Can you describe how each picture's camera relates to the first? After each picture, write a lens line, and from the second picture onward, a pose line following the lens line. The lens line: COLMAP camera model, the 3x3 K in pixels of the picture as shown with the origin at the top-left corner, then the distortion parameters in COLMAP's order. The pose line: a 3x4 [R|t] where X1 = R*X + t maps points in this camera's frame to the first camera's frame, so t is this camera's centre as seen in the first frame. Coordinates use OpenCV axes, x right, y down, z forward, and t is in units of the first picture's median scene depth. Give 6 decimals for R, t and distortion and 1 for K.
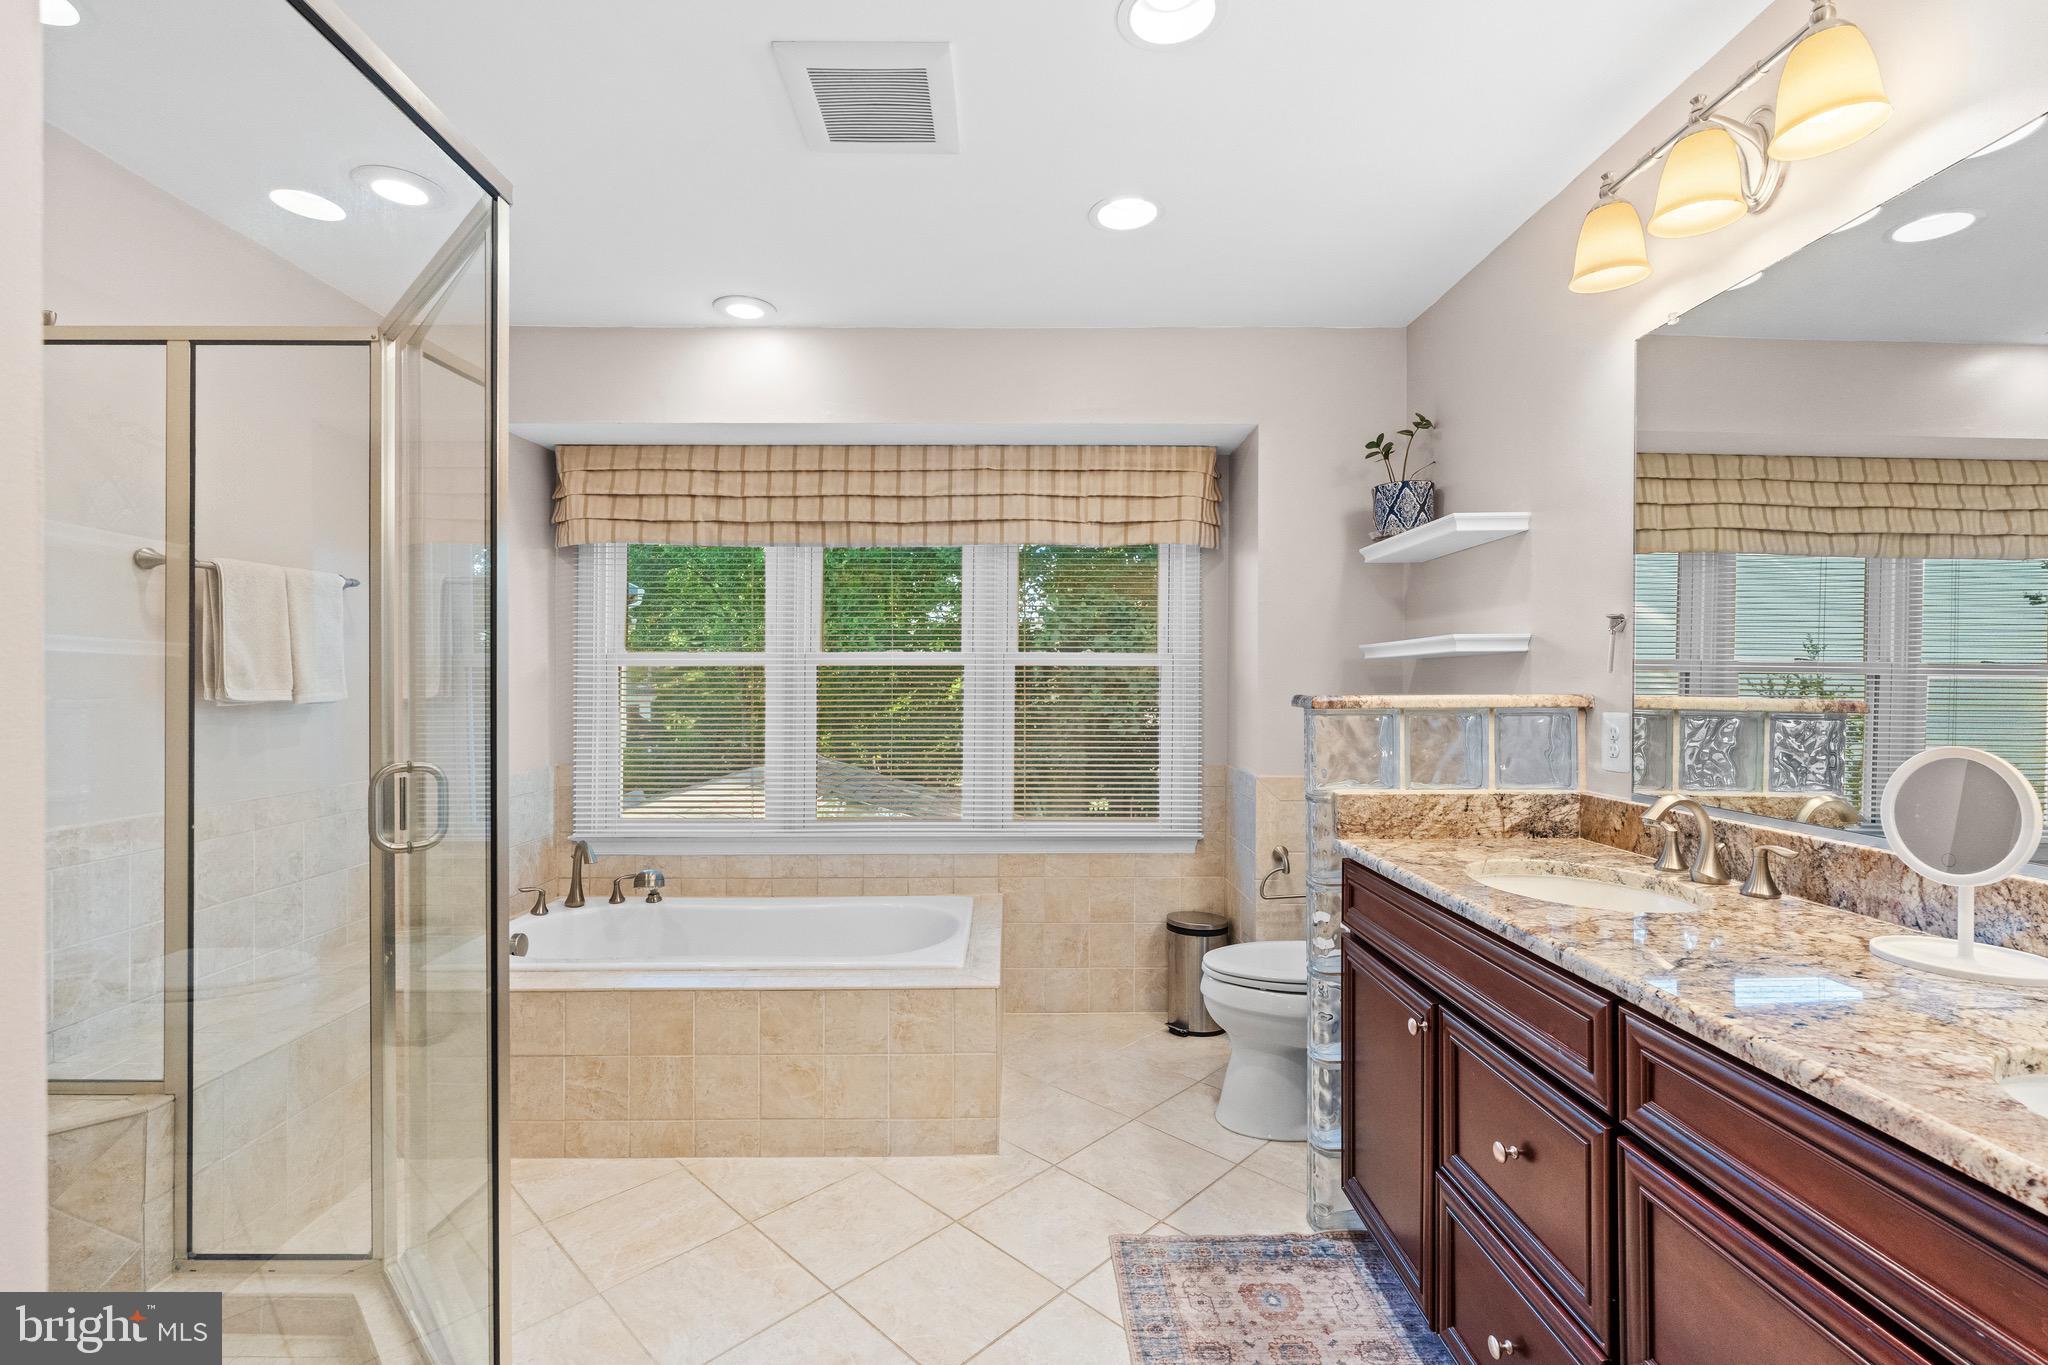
lens RADIAL K [[907.8, 0, 1022.4], [0, 907.8, 687.4], [0, 0, 1]] dist [-0.002361, 0.000045]
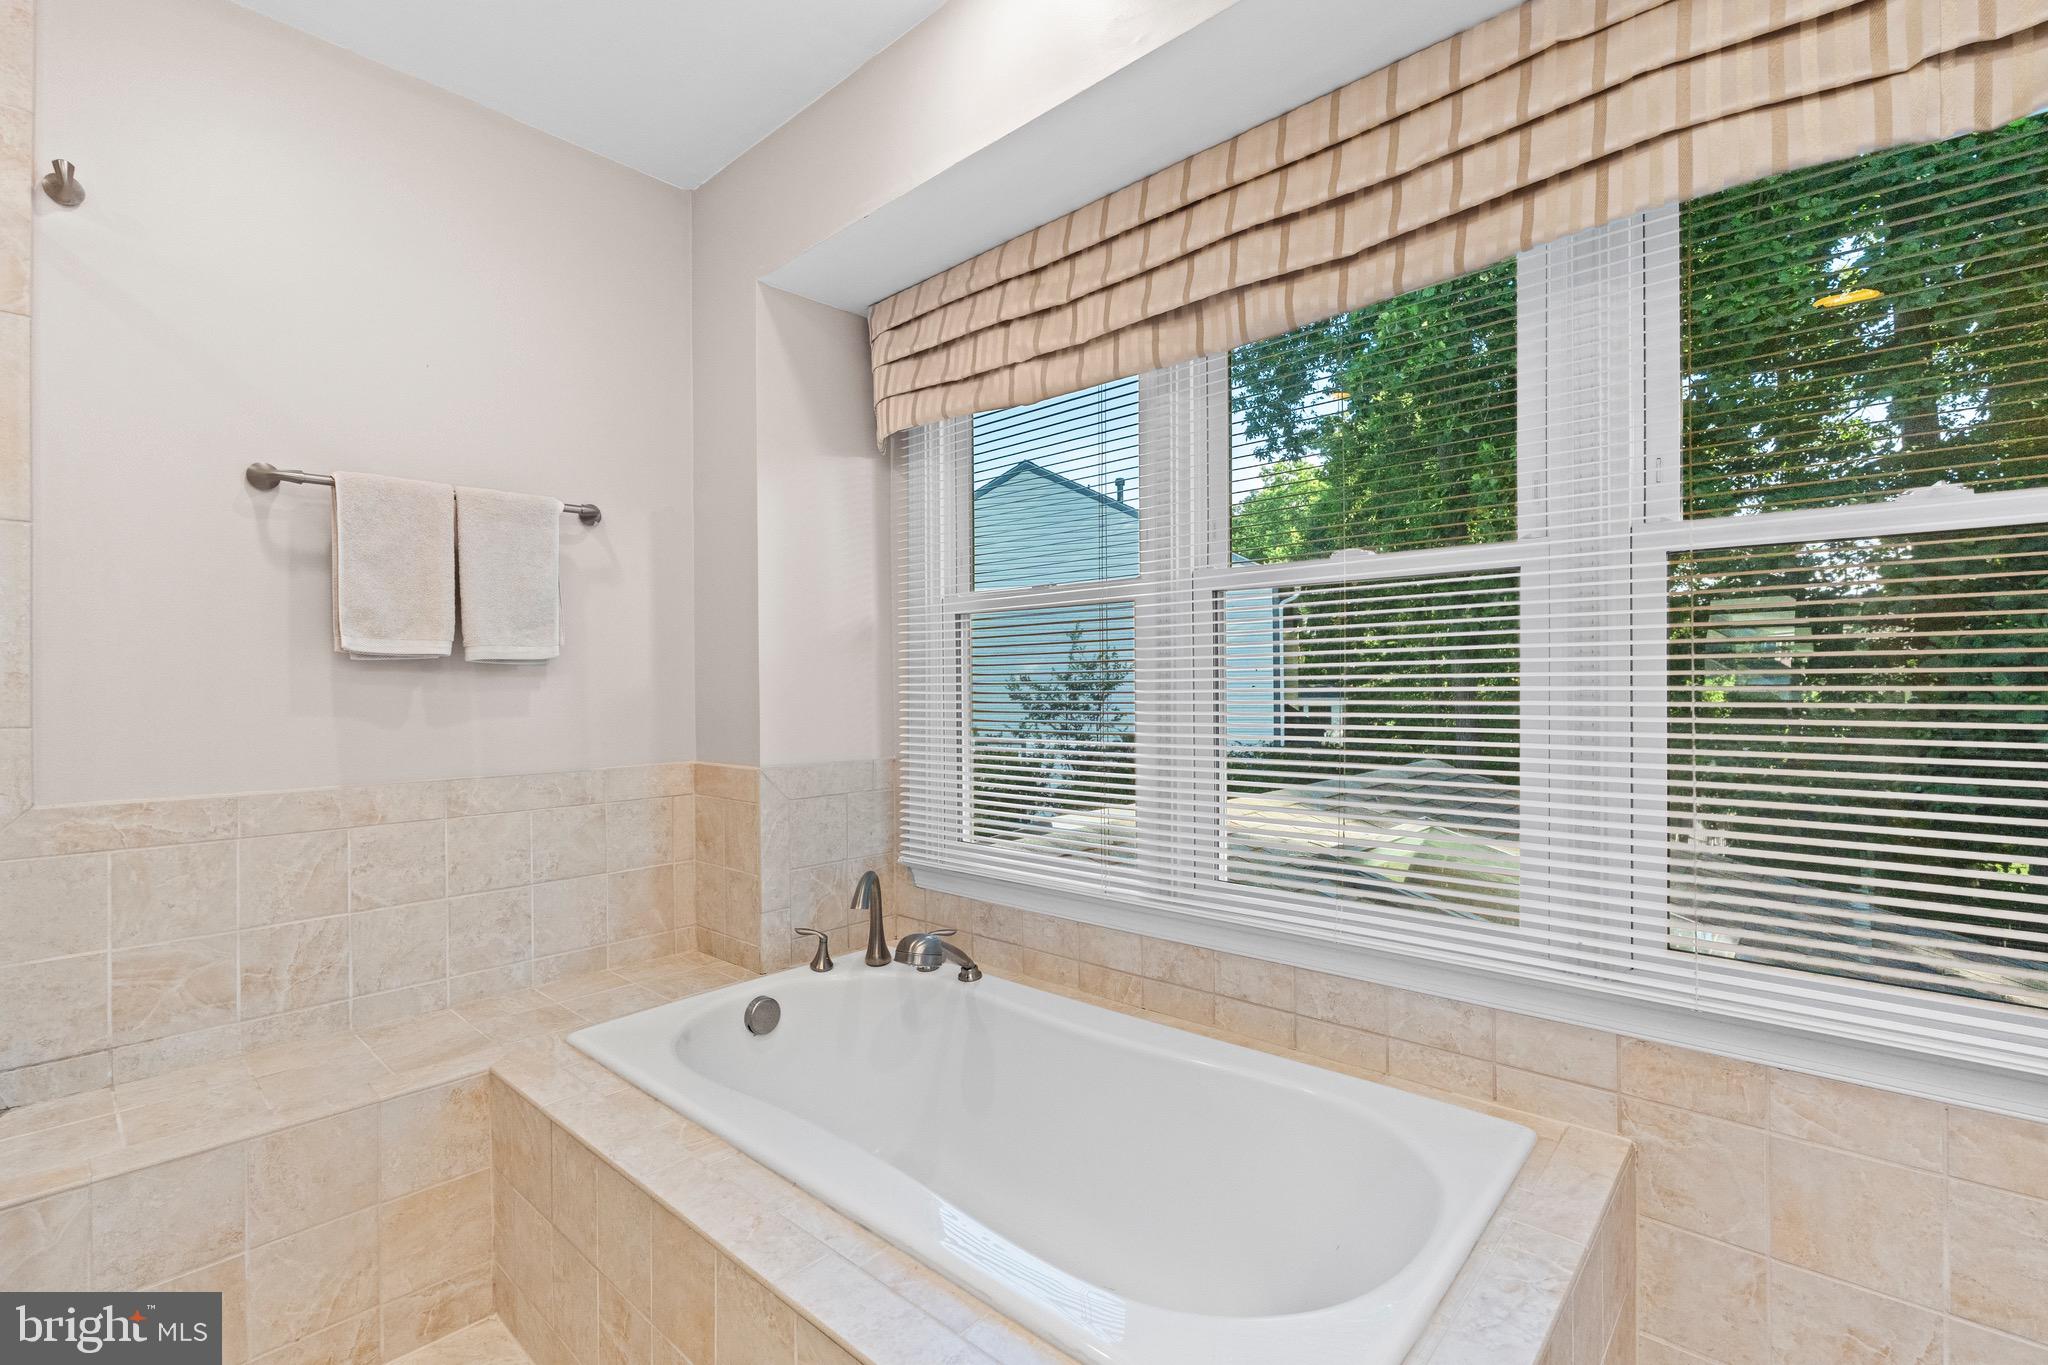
lens RADIAL K [[907.8, 0, 1022.4], [0, 907.8, 687.4], [0, 0, 1]] dist [-0.002361, 0.000045]
pose [[0.731745, -0.006192, -0.681551, 0.056488], [0.004909, 0.999981, -0.003815, 0.034705], [0.681561, -0.000554, 0.731761, 0.563714]]
